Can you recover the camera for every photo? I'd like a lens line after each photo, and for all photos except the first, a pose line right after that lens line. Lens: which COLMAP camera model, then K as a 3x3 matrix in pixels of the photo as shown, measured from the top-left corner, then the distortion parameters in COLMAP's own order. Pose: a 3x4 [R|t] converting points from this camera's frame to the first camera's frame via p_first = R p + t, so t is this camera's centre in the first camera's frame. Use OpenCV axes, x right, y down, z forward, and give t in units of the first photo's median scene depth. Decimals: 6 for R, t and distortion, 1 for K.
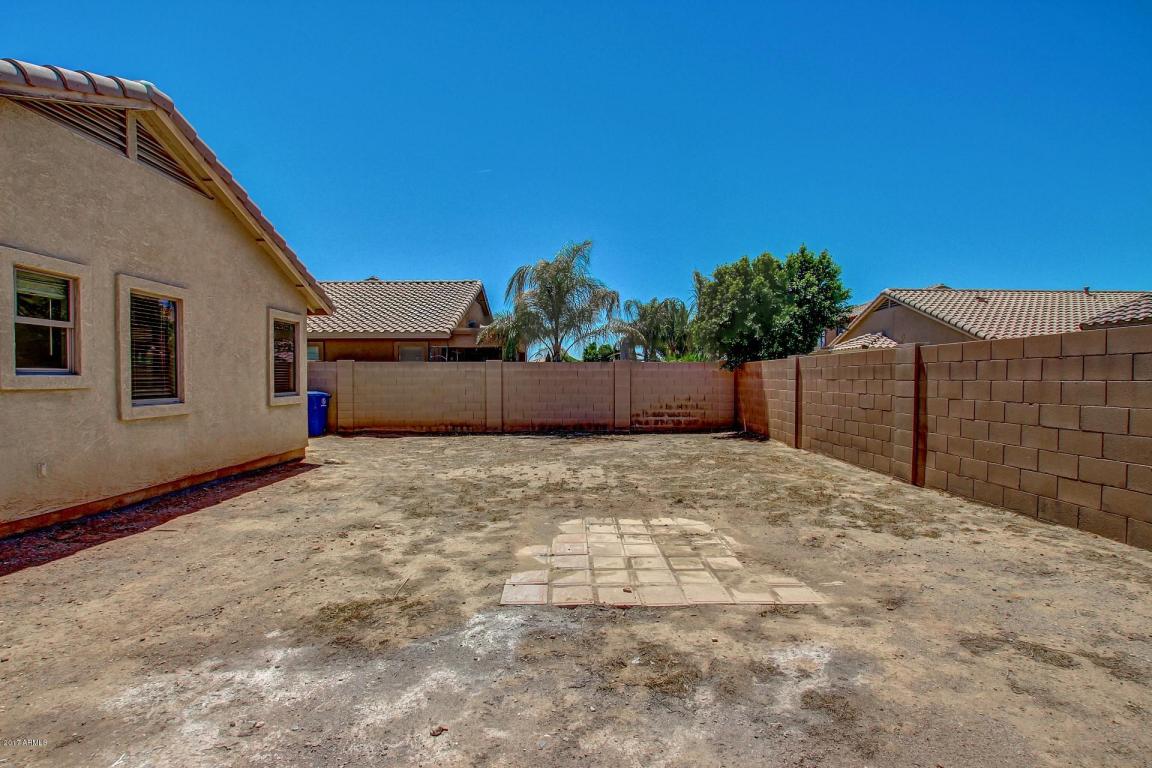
lens RADIAL K [[535.3, 0, 576.6], [0, 535.3, 390.9], [0, 0, 1]] dist [-0.031548, 0.001534]
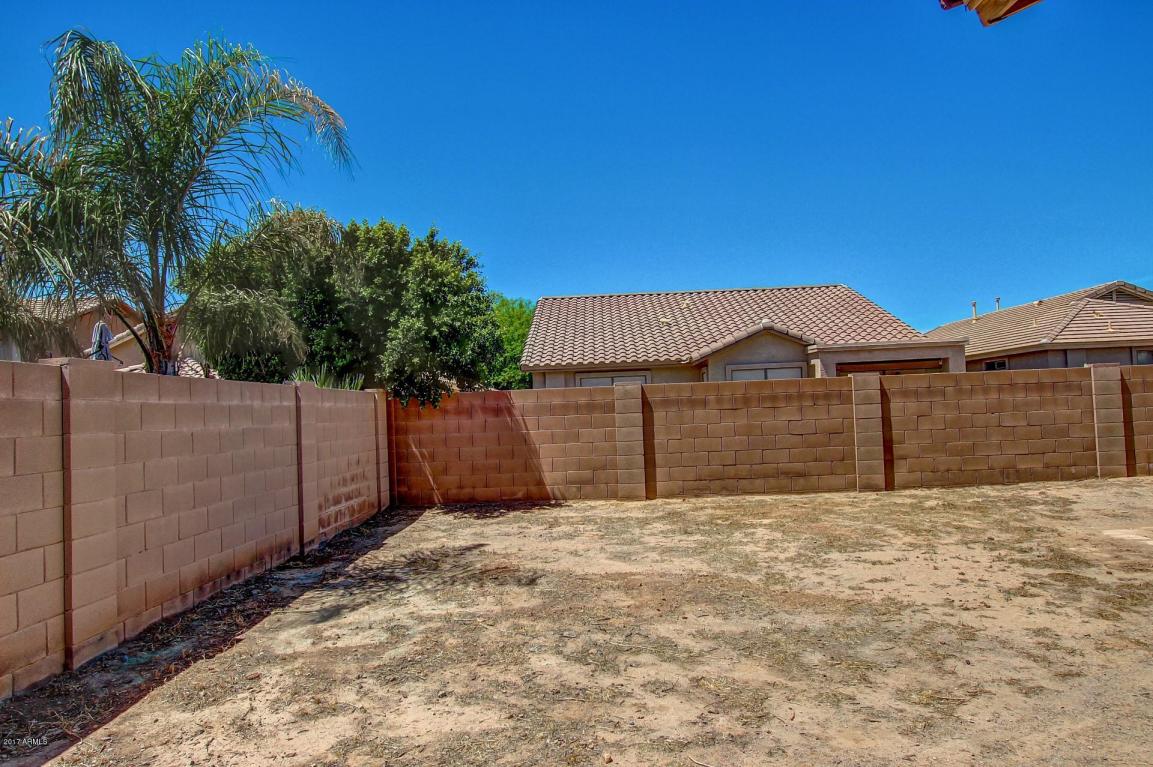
lens RADIAL K [[707.2, 0, 576.5], [0, 707.2, 383.5], [0, 0, 1]] dist [-0.003158, -0.000327]
pose [[0.034632, 0.039353, 0.998625, -1.247498], [0.062085, 0.997210, -0.041450, -0.052299], [-0.997470, 0.063435, 0.032092, 2.053879]]
